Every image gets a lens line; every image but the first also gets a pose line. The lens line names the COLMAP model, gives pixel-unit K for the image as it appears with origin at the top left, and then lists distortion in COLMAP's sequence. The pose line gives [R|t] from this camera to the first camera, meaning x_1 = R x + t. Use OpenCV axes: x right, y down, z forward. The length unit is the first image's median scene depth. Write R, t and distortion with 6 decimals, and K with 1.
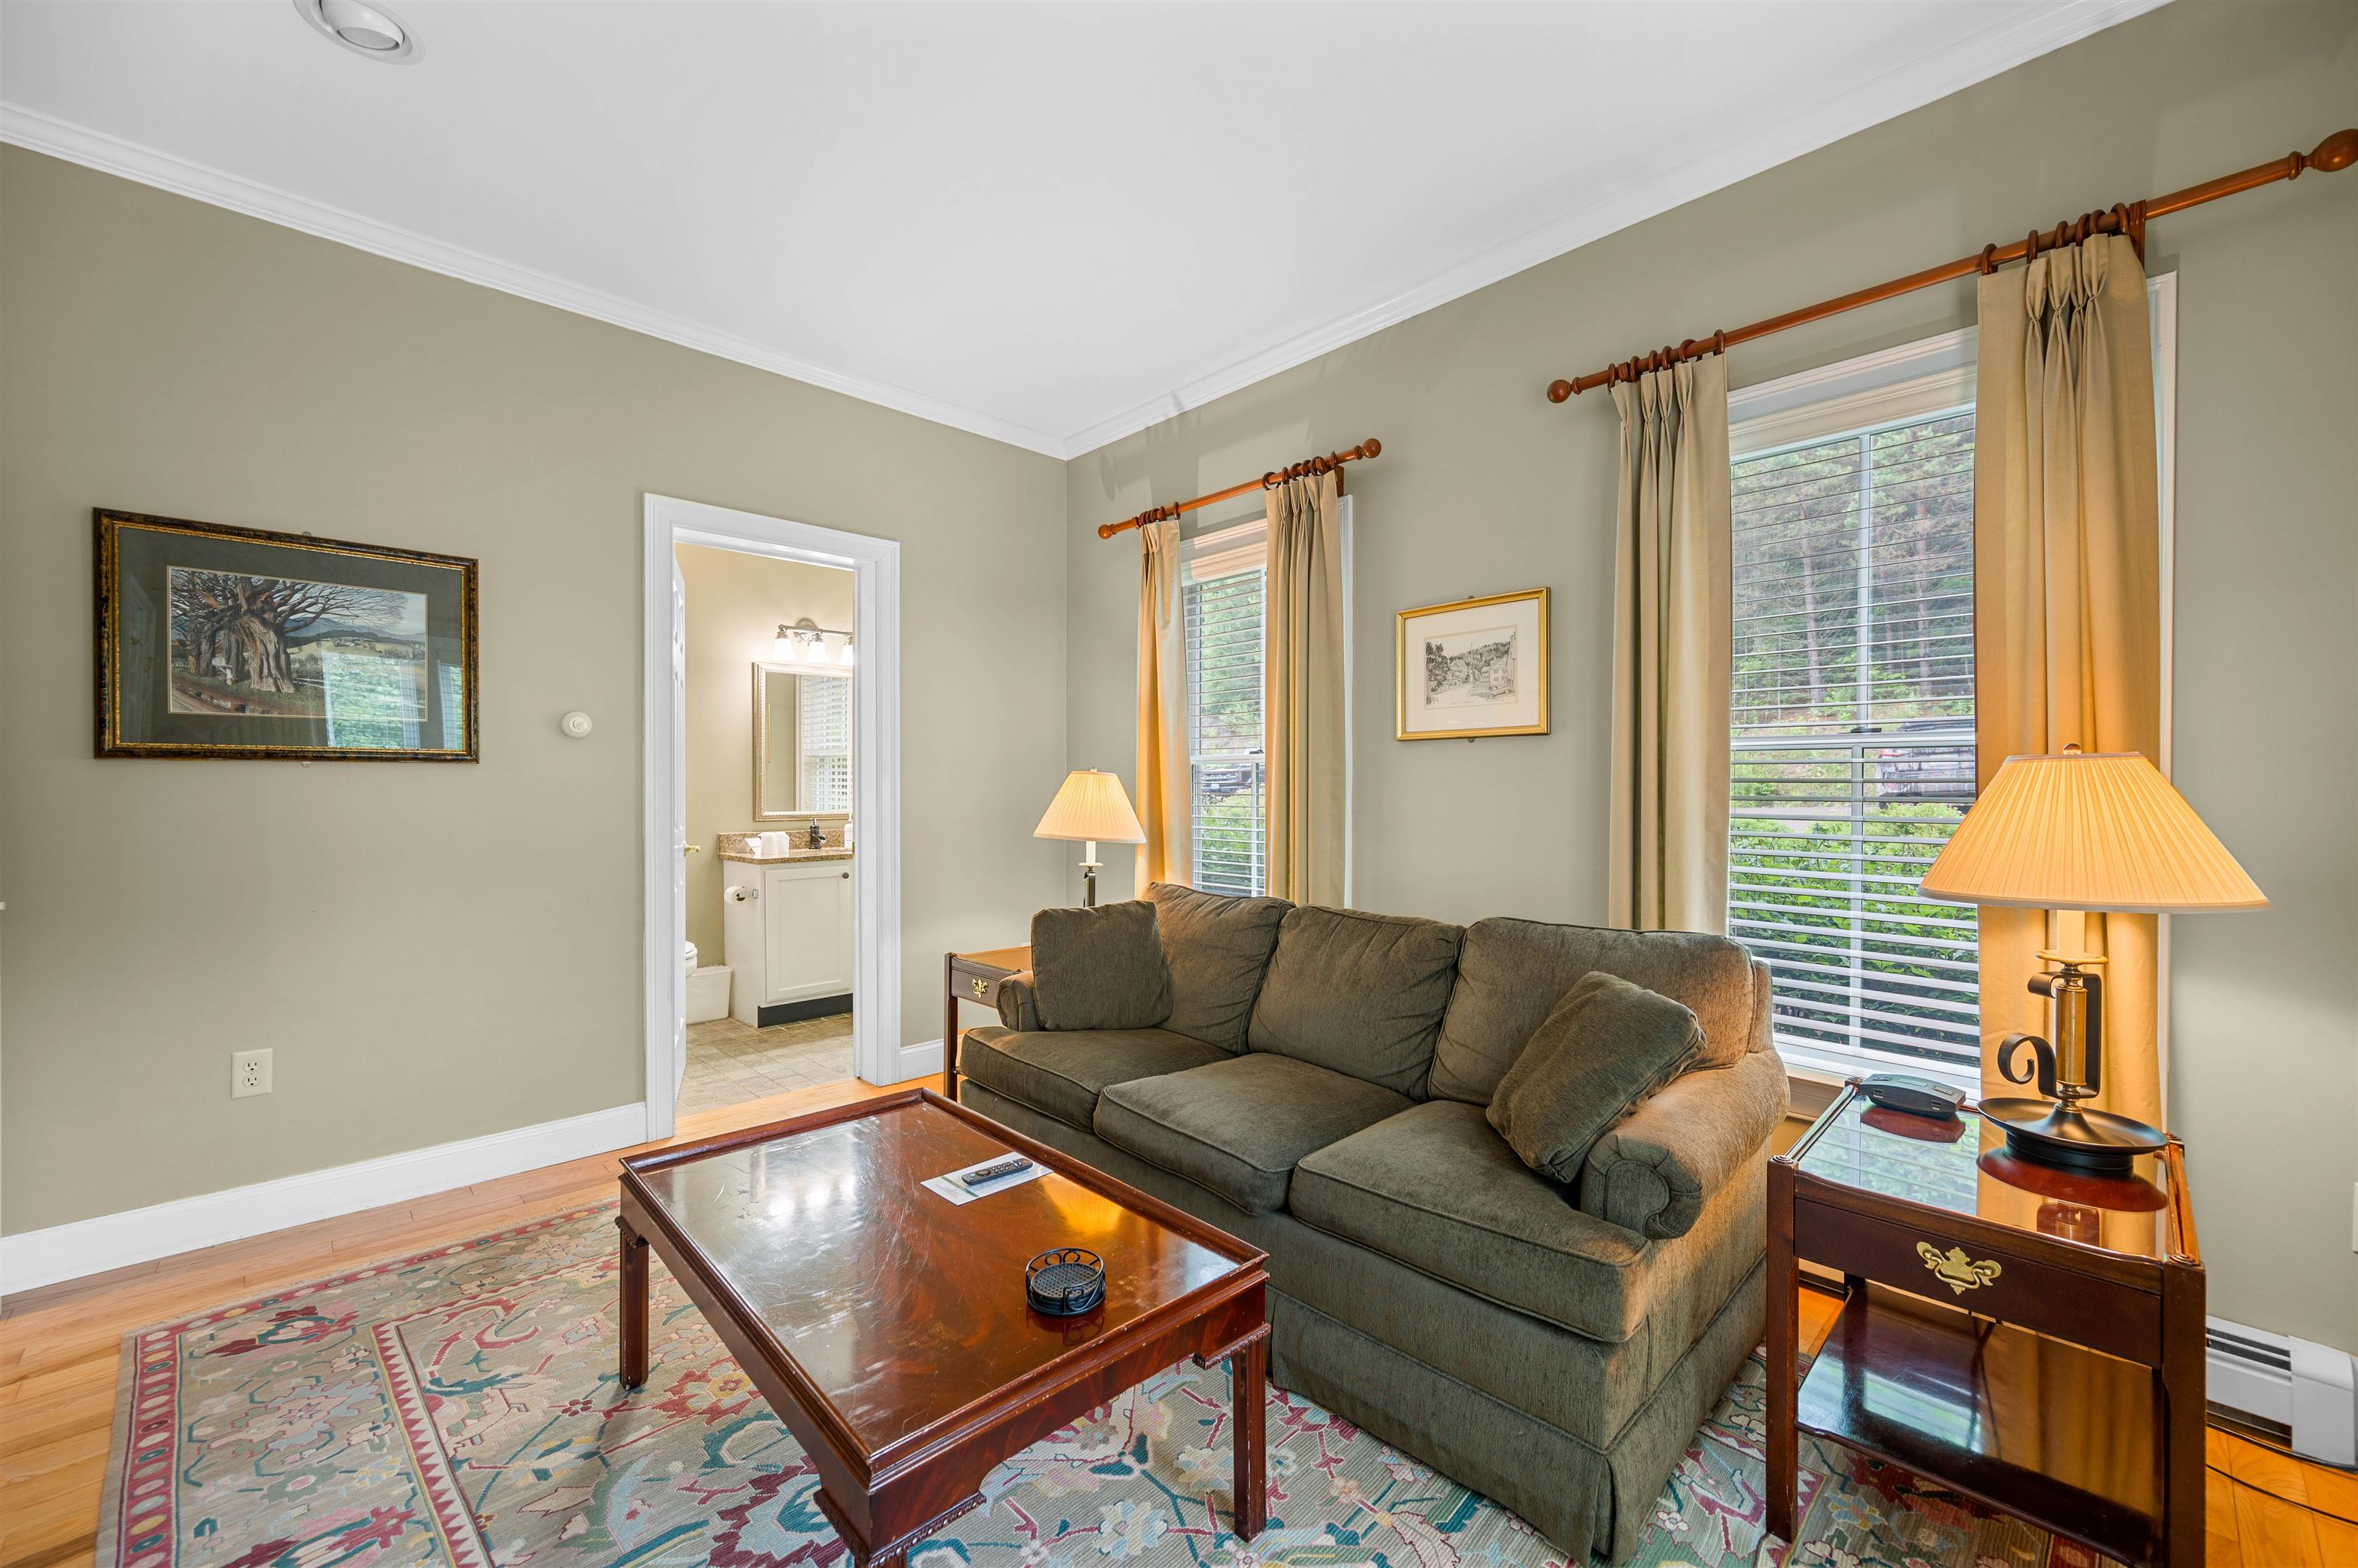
lens RADIAL K [[936.1, 0, 1171.5], [0, 936.1, 787.2], [0, 0, 1]] dist [-0.003788, 0.001033]
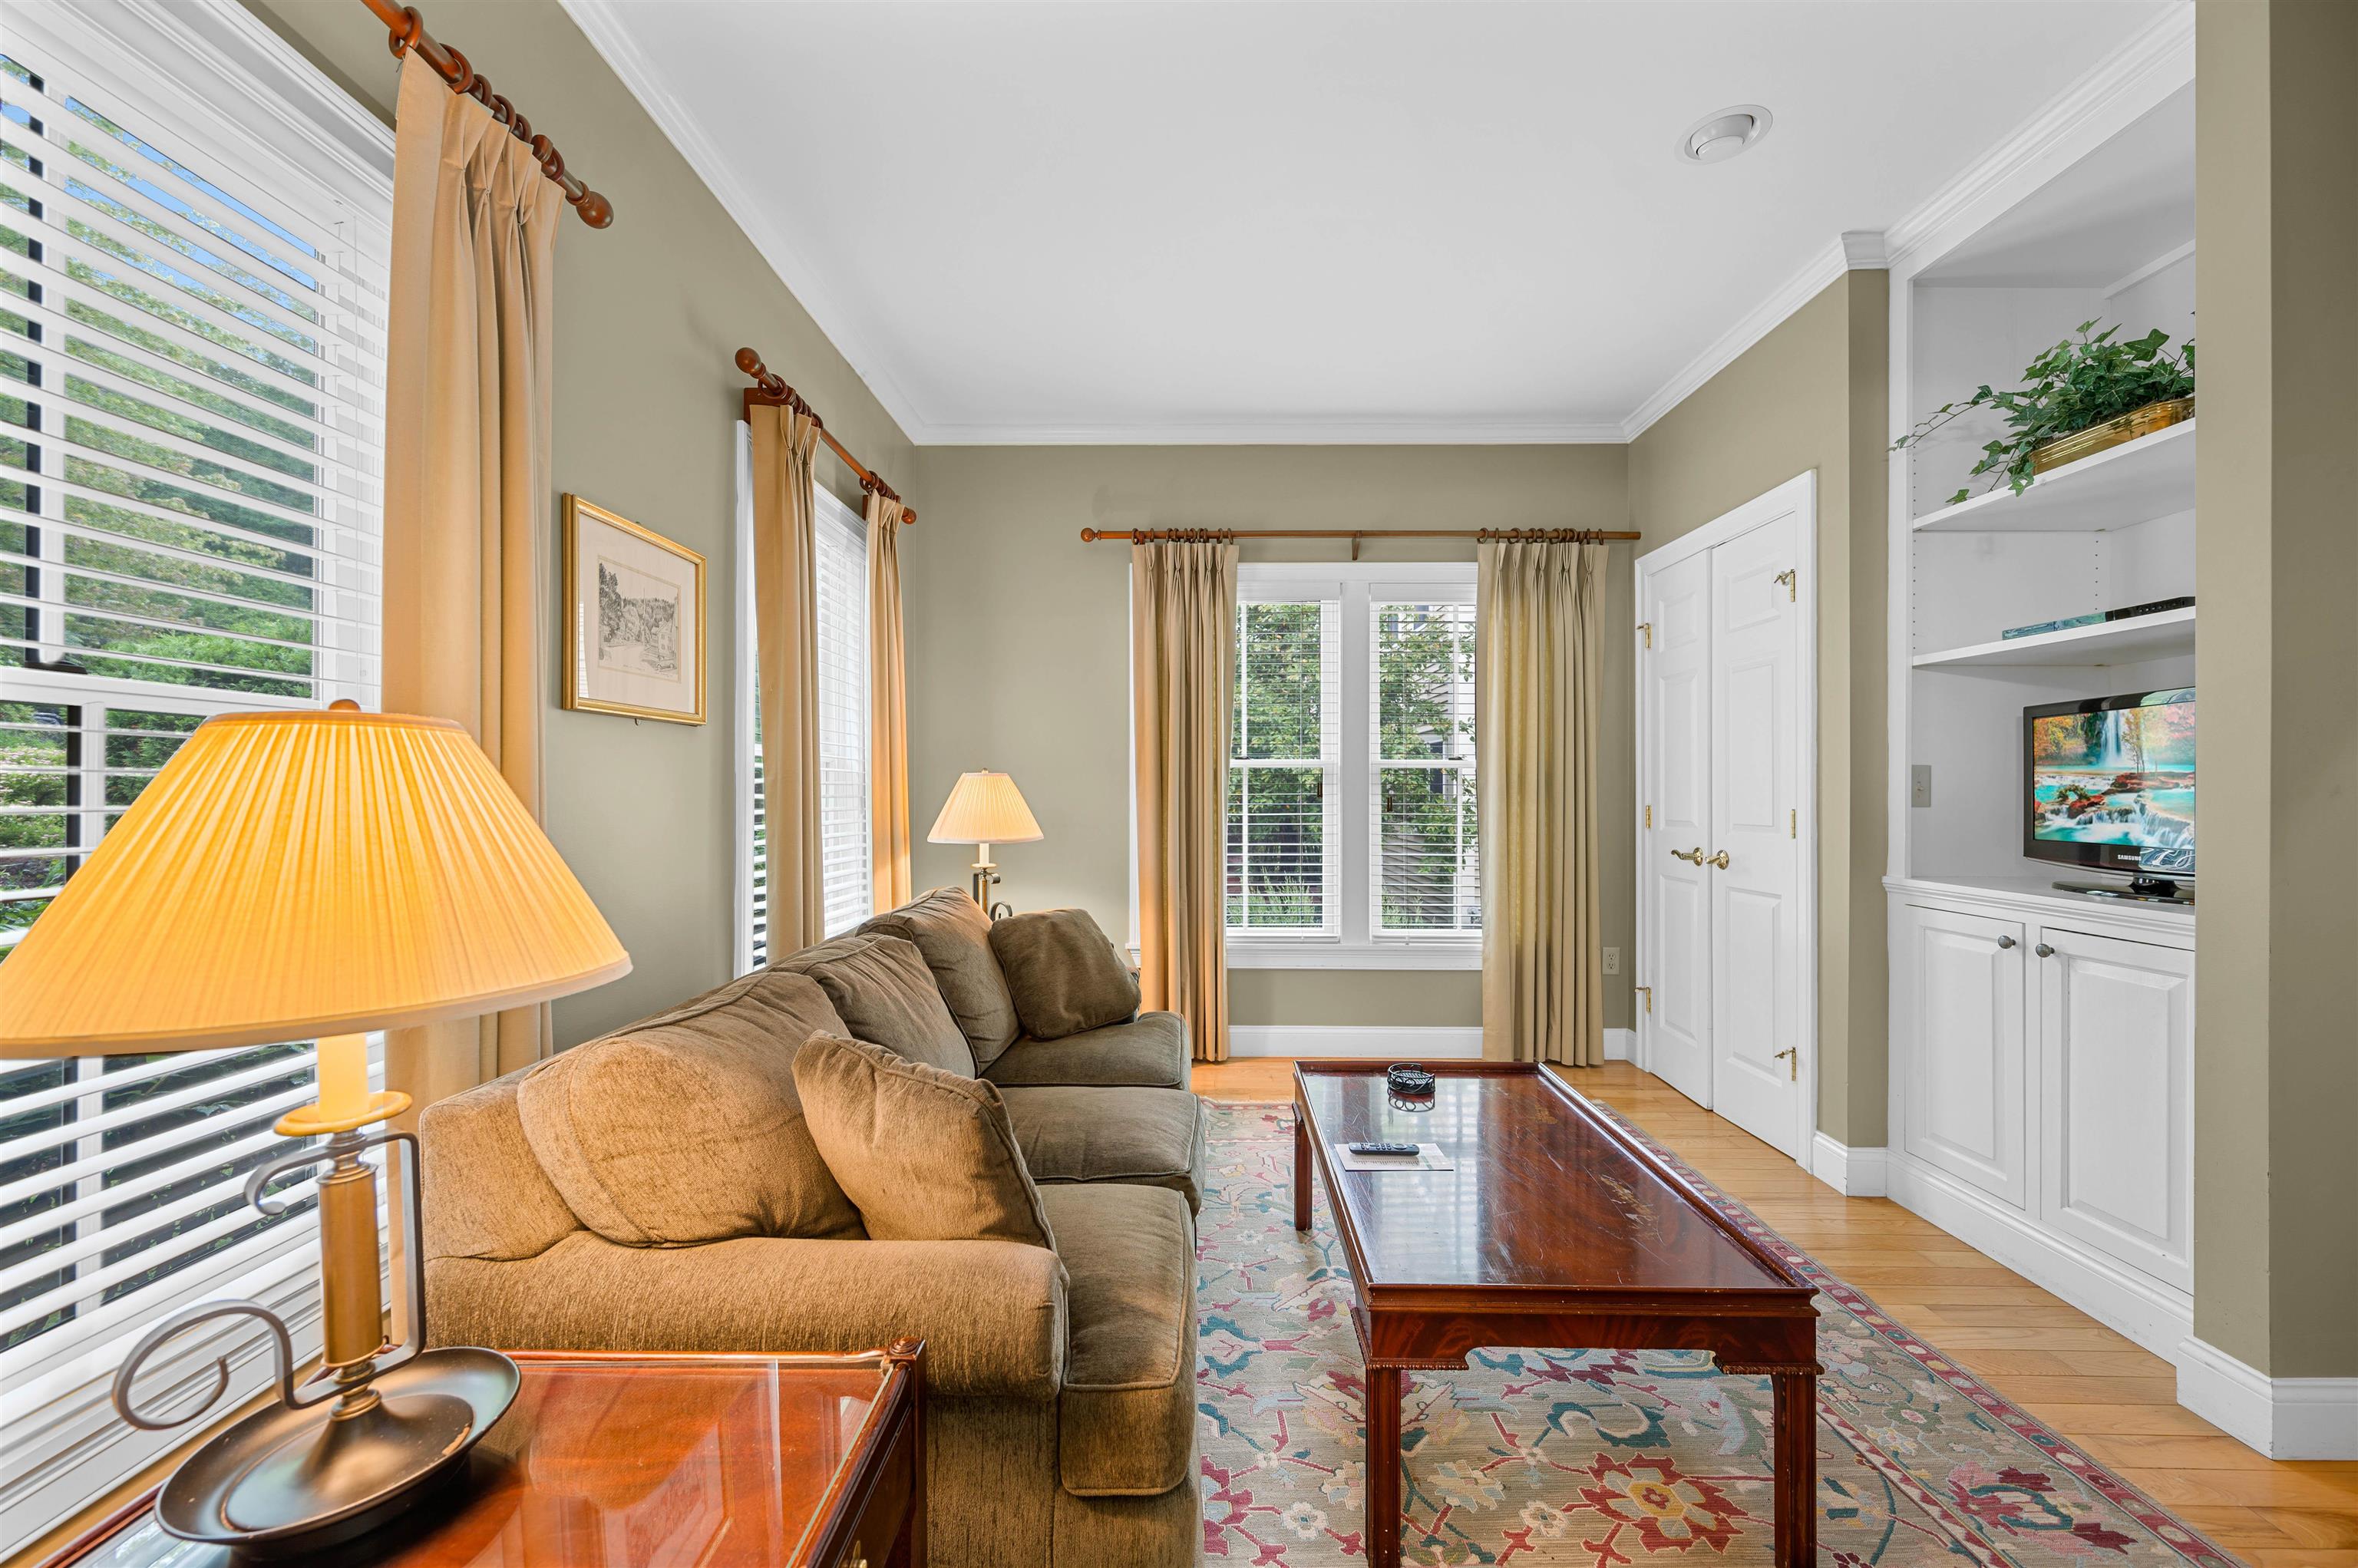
lens RADIAL K [[936.1, 0, 1181.9], [0, 936.1, 784.6], [0, 0, 1]] dist [-0.003788, 0.001033]
pose [[-0.722690, 0.003870, 0.691161, -0.495974], [0.000083, 0.999985, -0.005511, 0.002367], [-0.691172, -0.003925, -0.722679, 1.264999]]
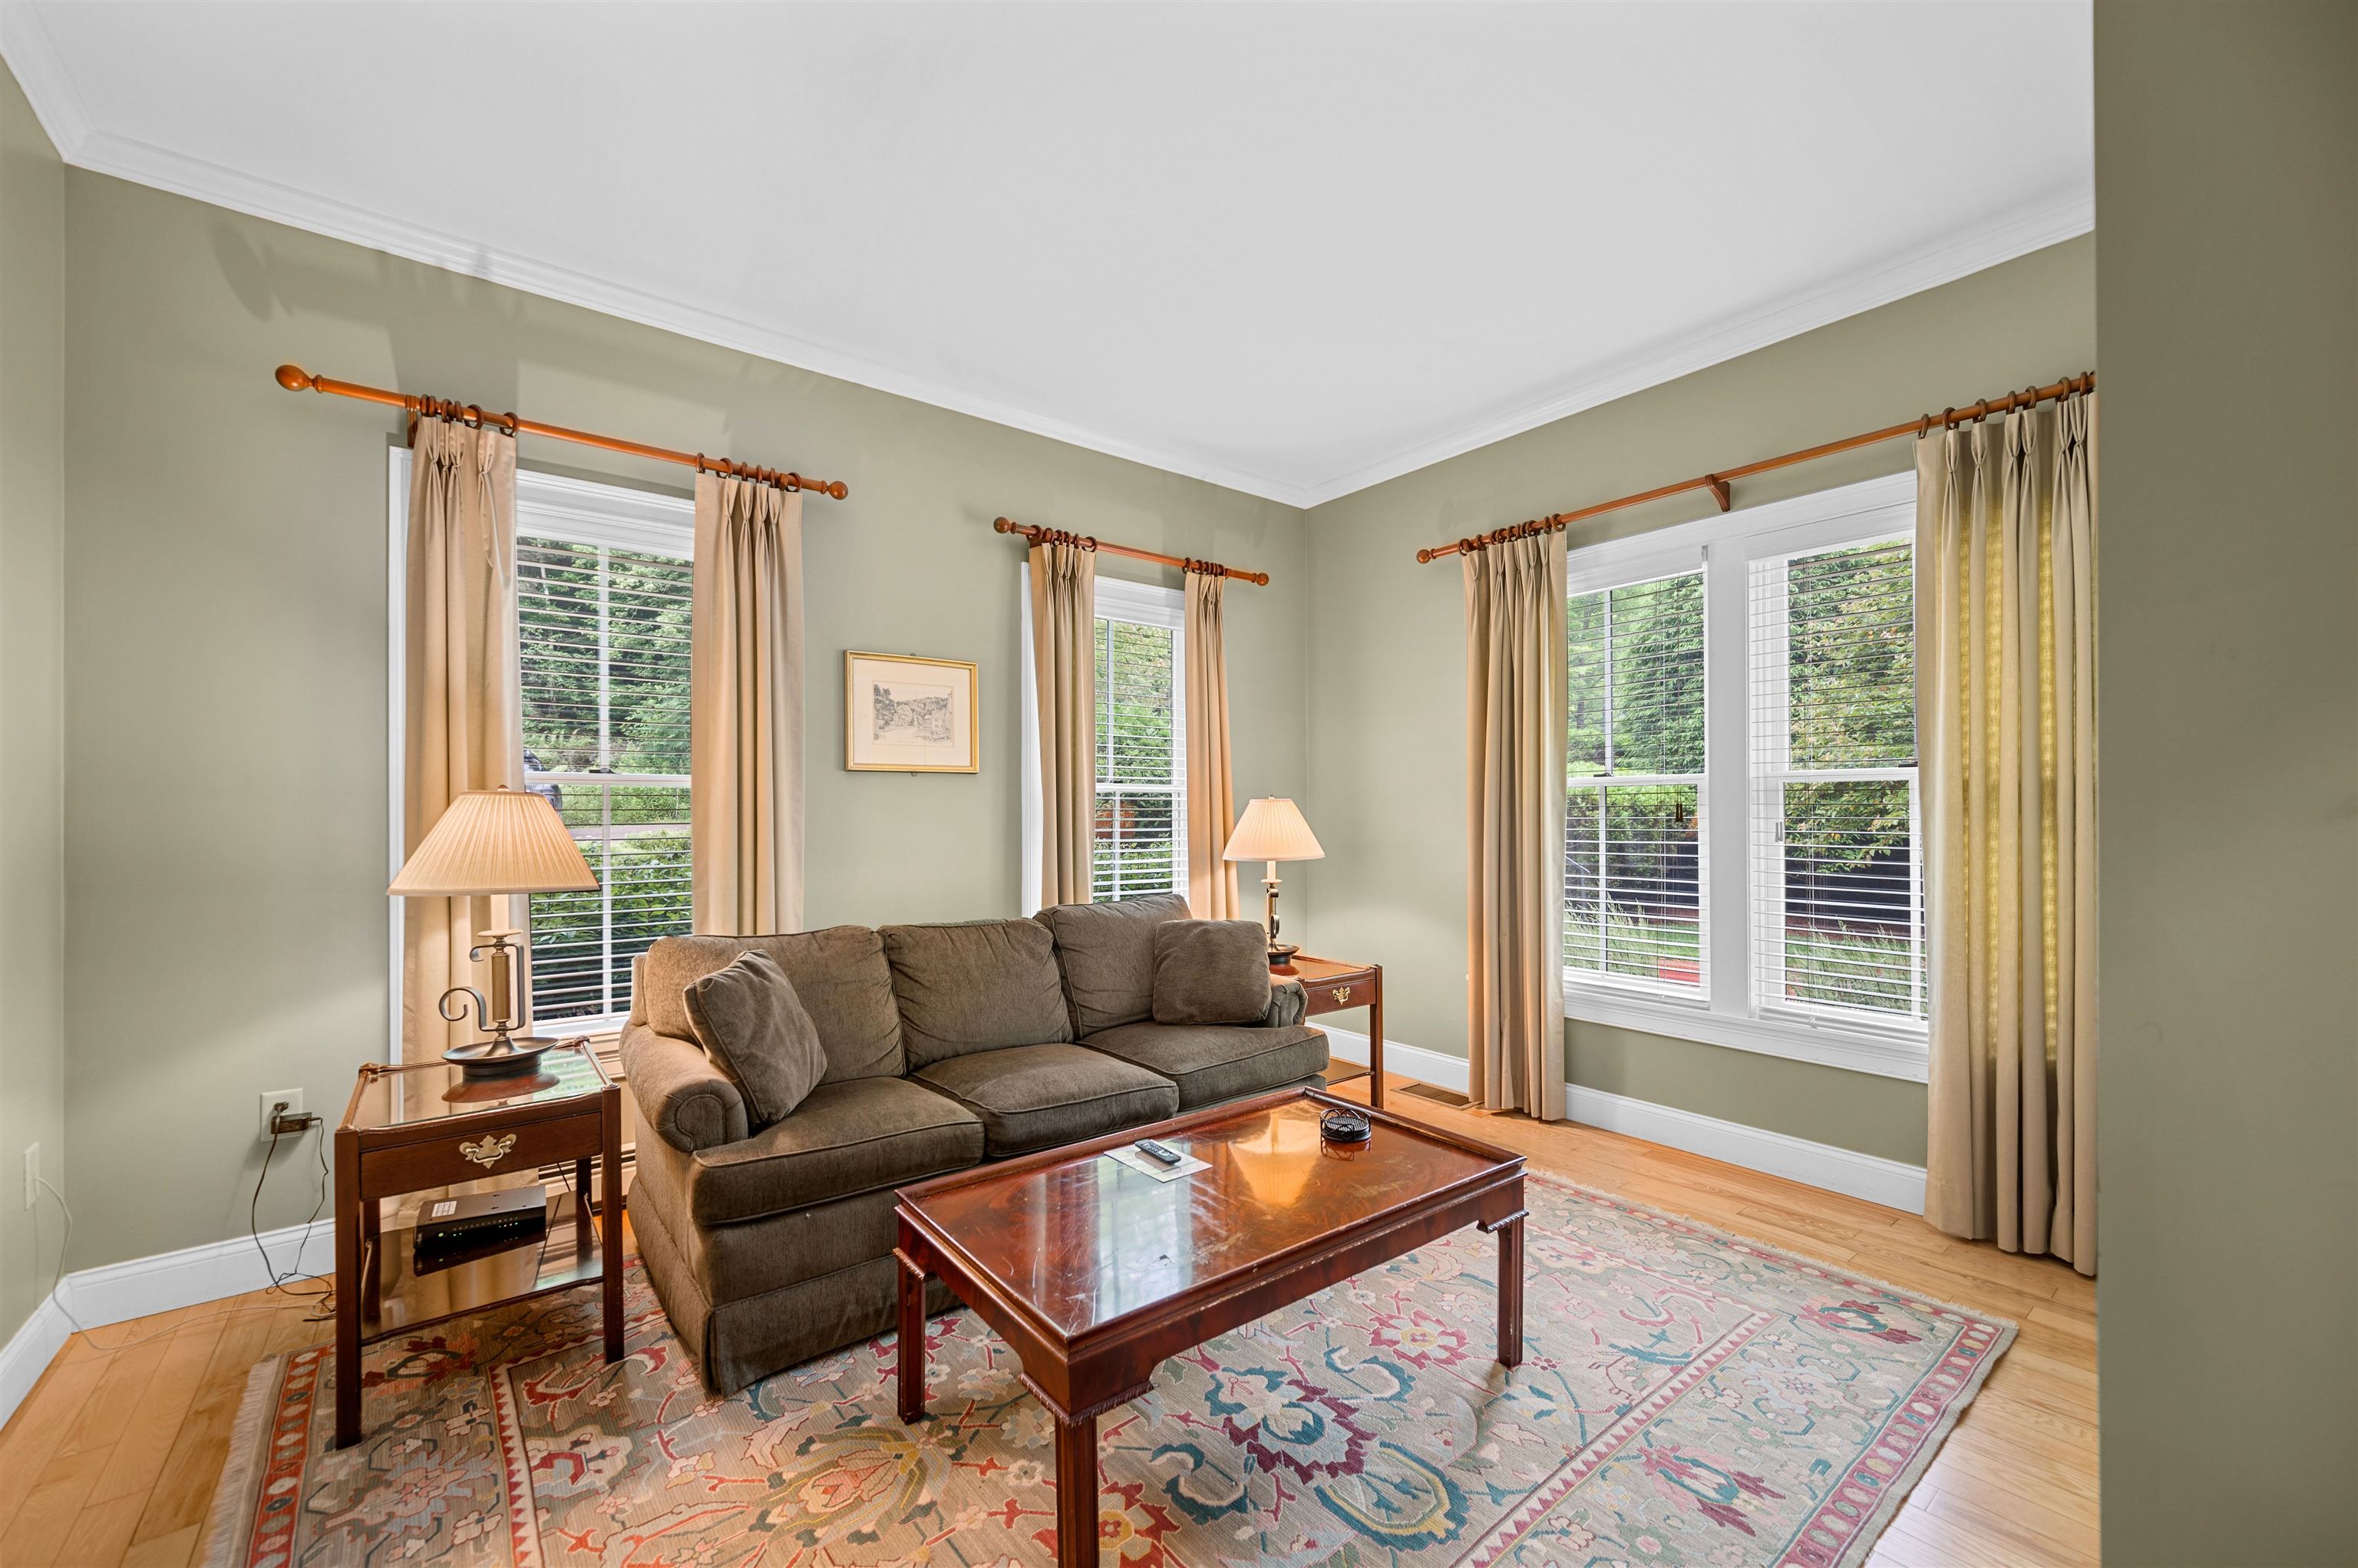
lens RADIAL K [[936.1, 0, 1170.7], [0, 936.1, 818.0], [0, 0, 1]] dist [-0.003788, 0.001033]
pose [[0.098511, -0.004183, 0.995127, -0.858800], [0.004191, 0.999984, 0.003789, 0.002403], [-0.995127, 0.003798, 0.098527, 0.571681]]
